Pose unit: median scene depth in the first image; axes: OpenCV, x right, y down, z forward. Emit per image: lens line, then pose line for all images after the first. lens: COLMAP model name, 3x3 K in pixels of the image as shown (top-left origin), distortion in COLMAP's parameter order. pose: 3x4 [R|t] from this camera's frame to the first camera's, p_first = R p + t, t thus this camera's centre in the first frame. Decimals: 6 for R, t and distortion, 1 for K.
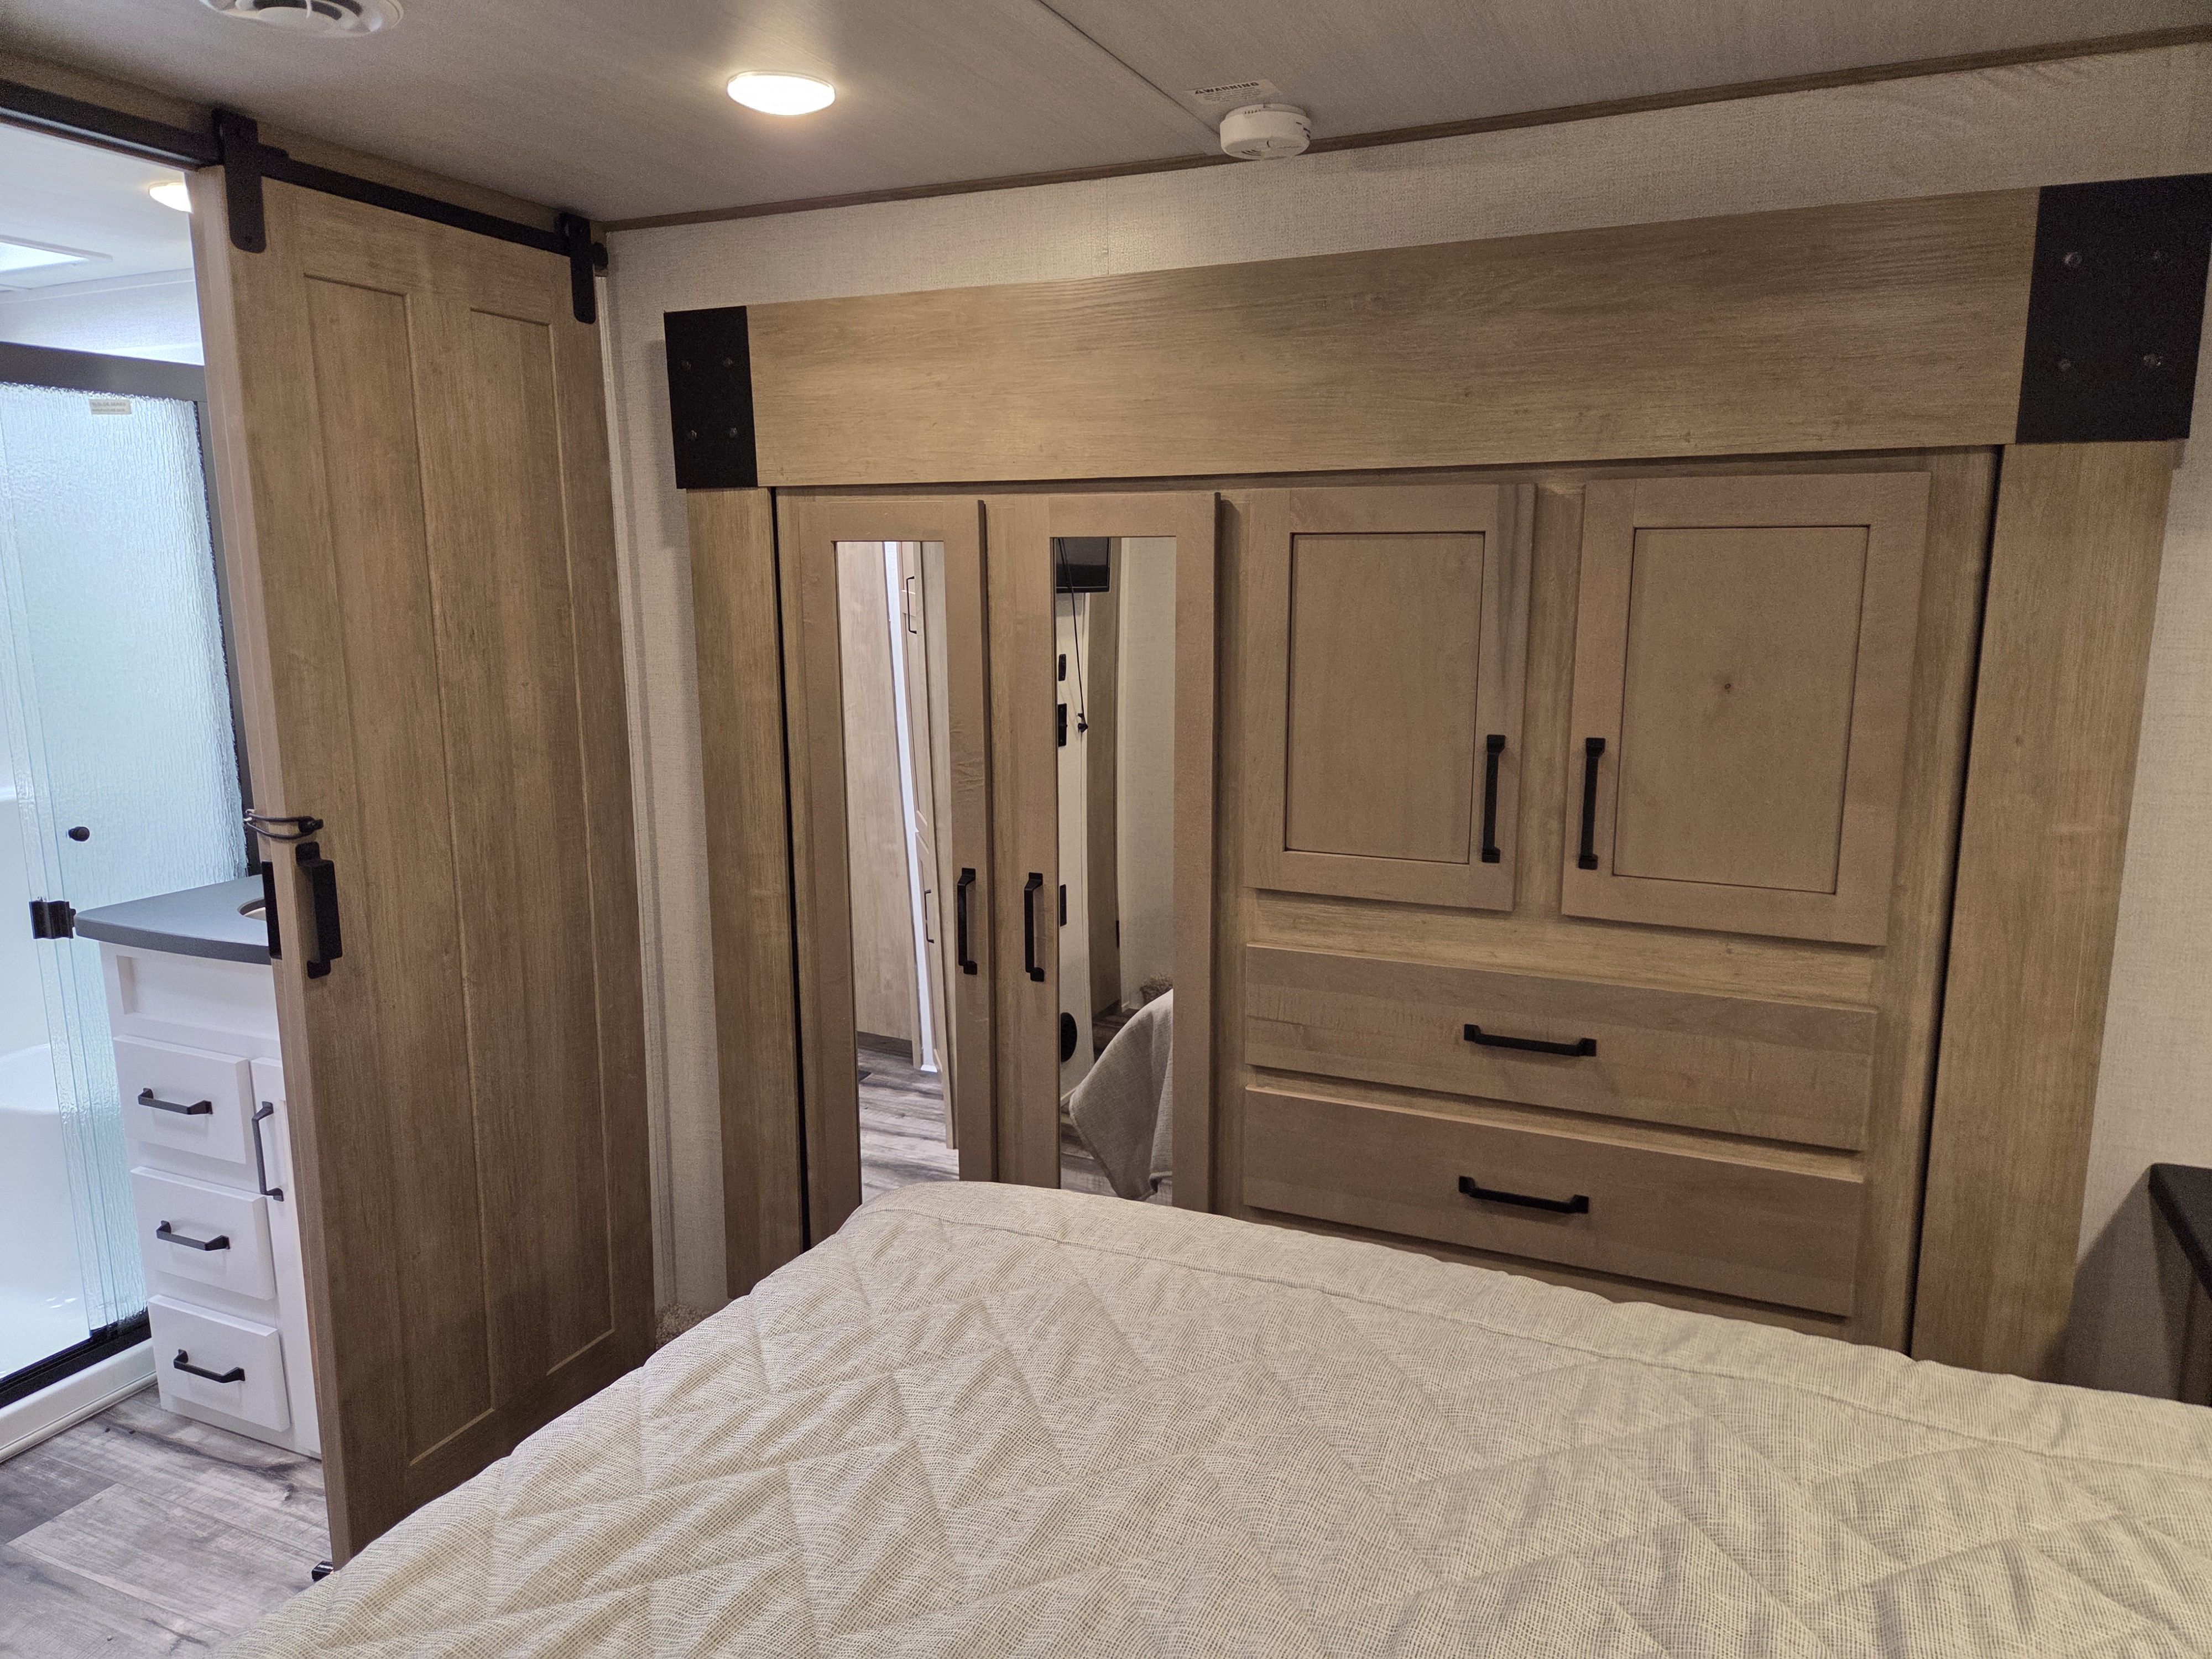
lens RADIAL K [[1482.9, 0, 1114.8], [0, 1482.9, 834.1], [0, 0, 1]] dist [0.065833, -0.061190]
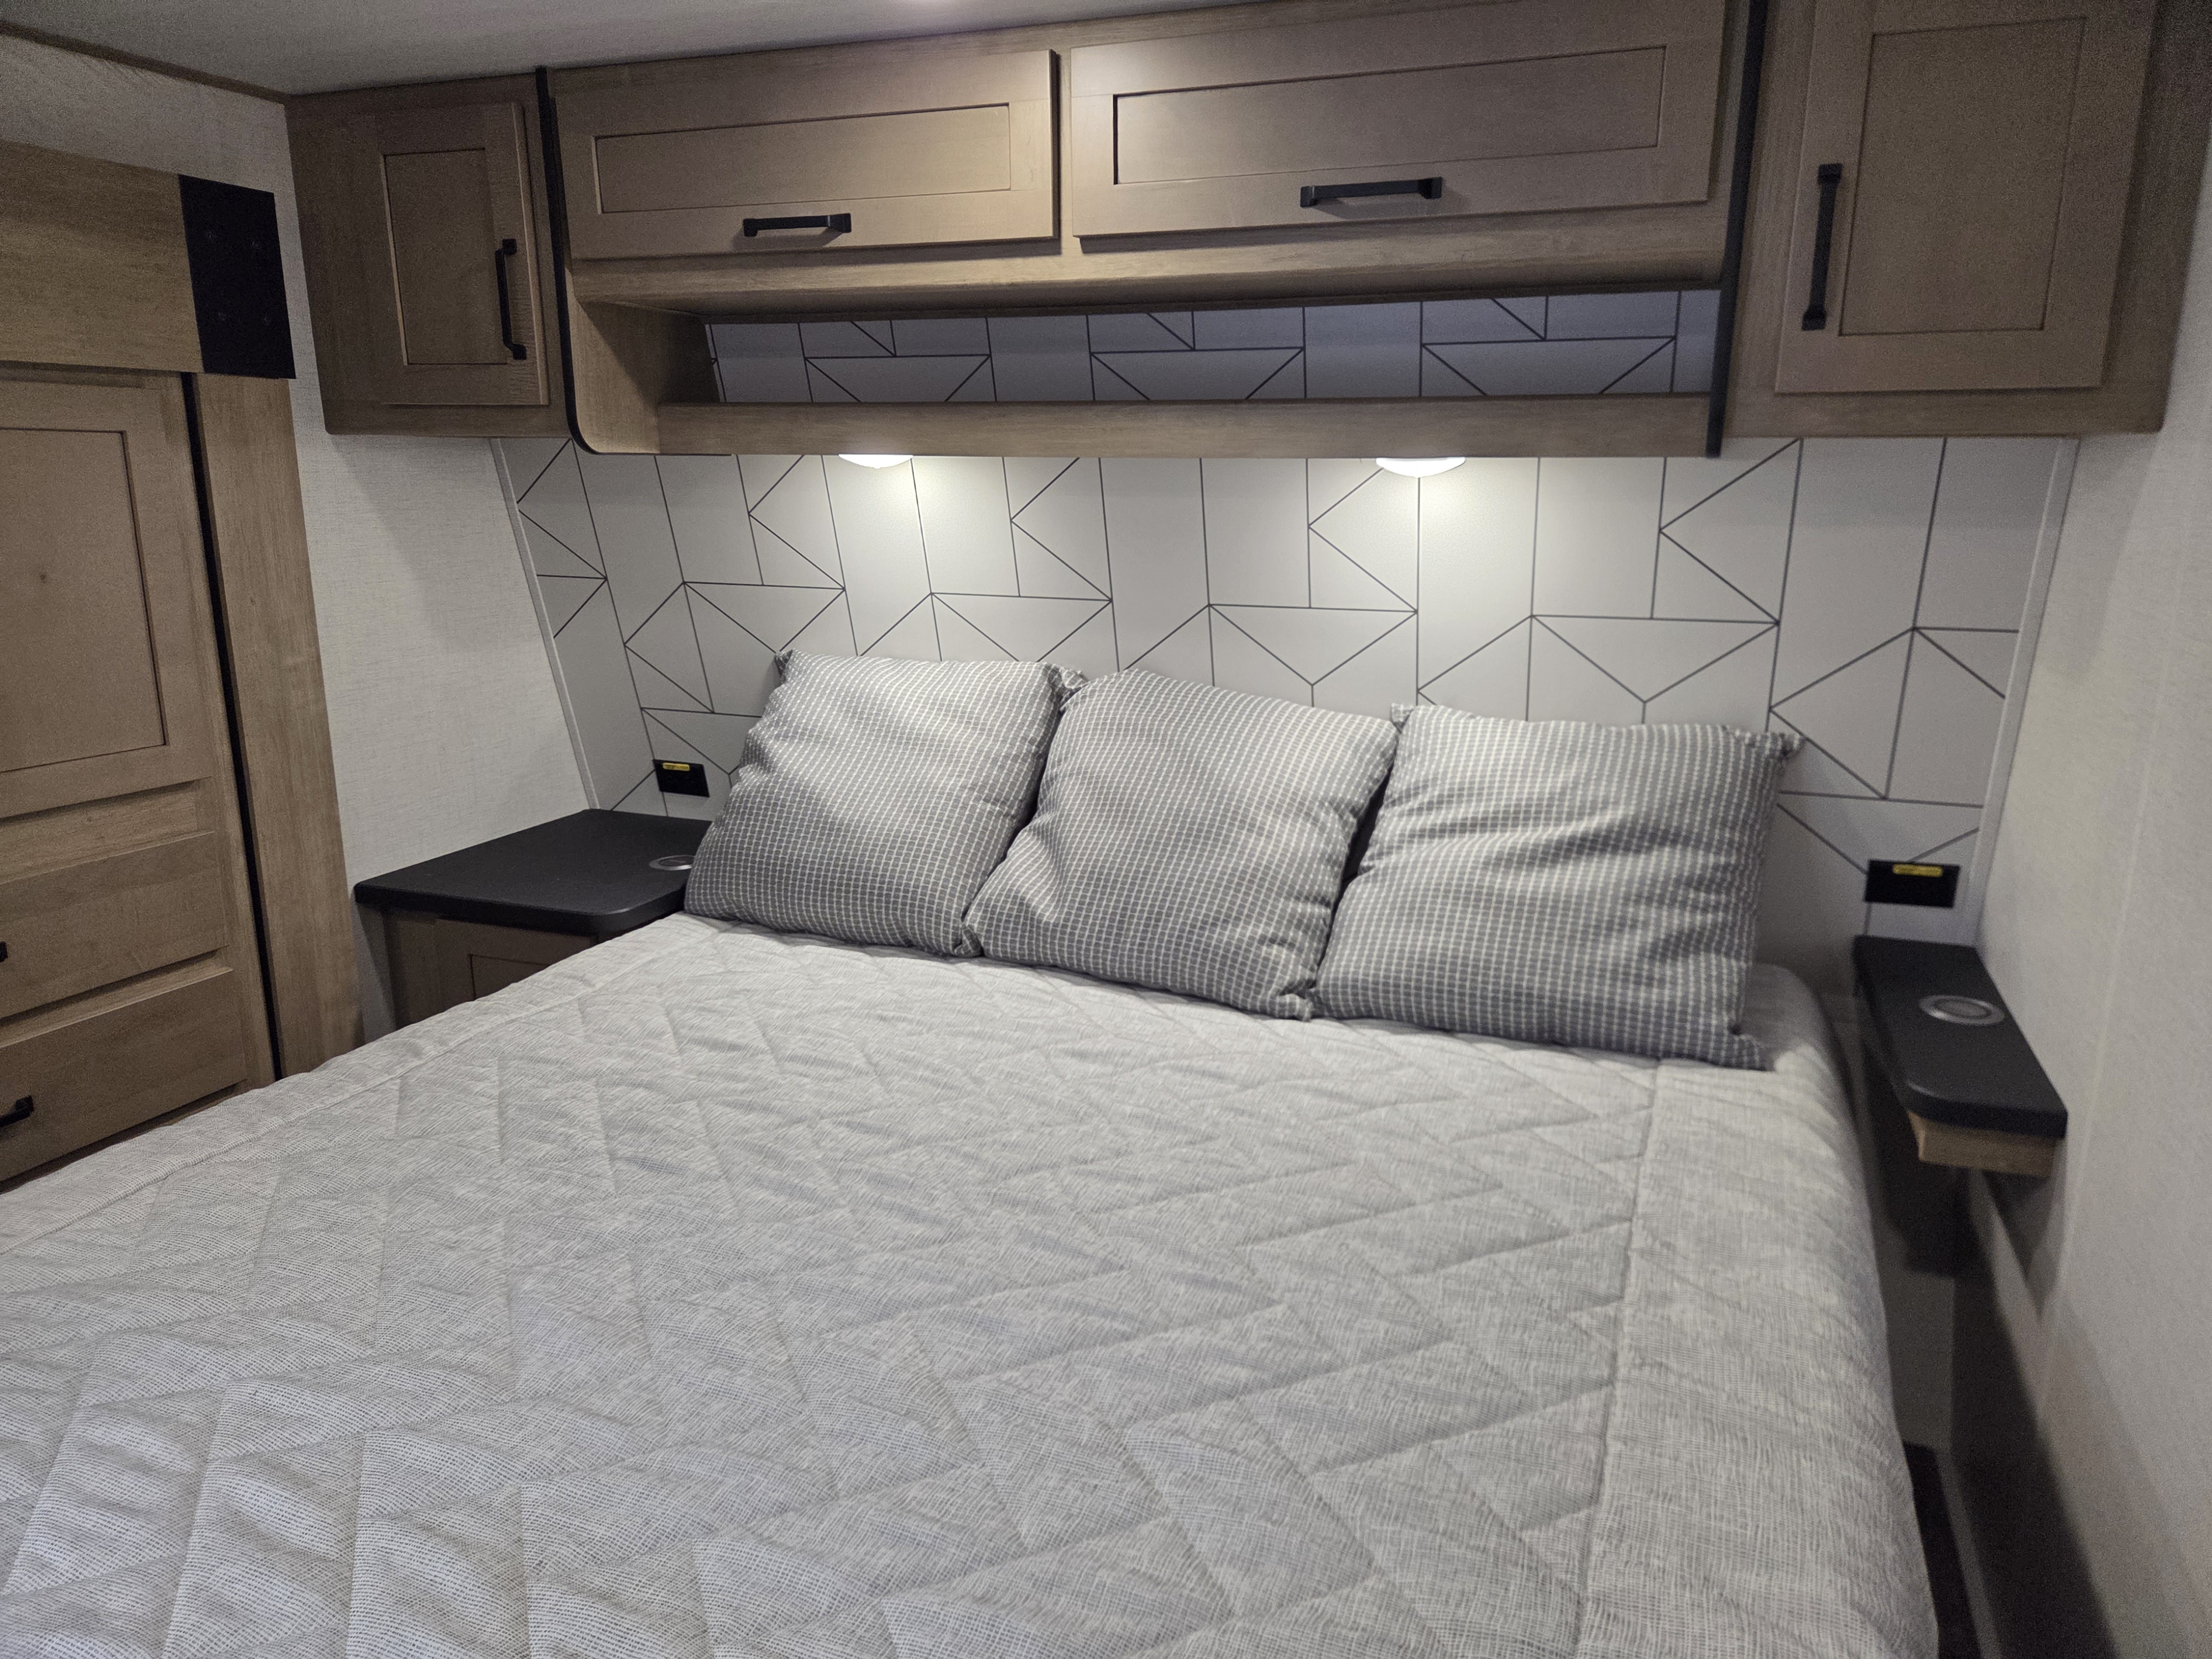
lens RADIAL K [[1482.9, 0, 1100.8], [0, 1482.9, 828.7], [0, 0, 1]] dist [0.065833, -0.061190]
pose [[-0.070249, -0.226163, 0.971553, -0.782394], [0.170010, 0.956995, 0.235067, -0.053649], [-0.982935, 0.181687, -0.028778, 0.330809]]
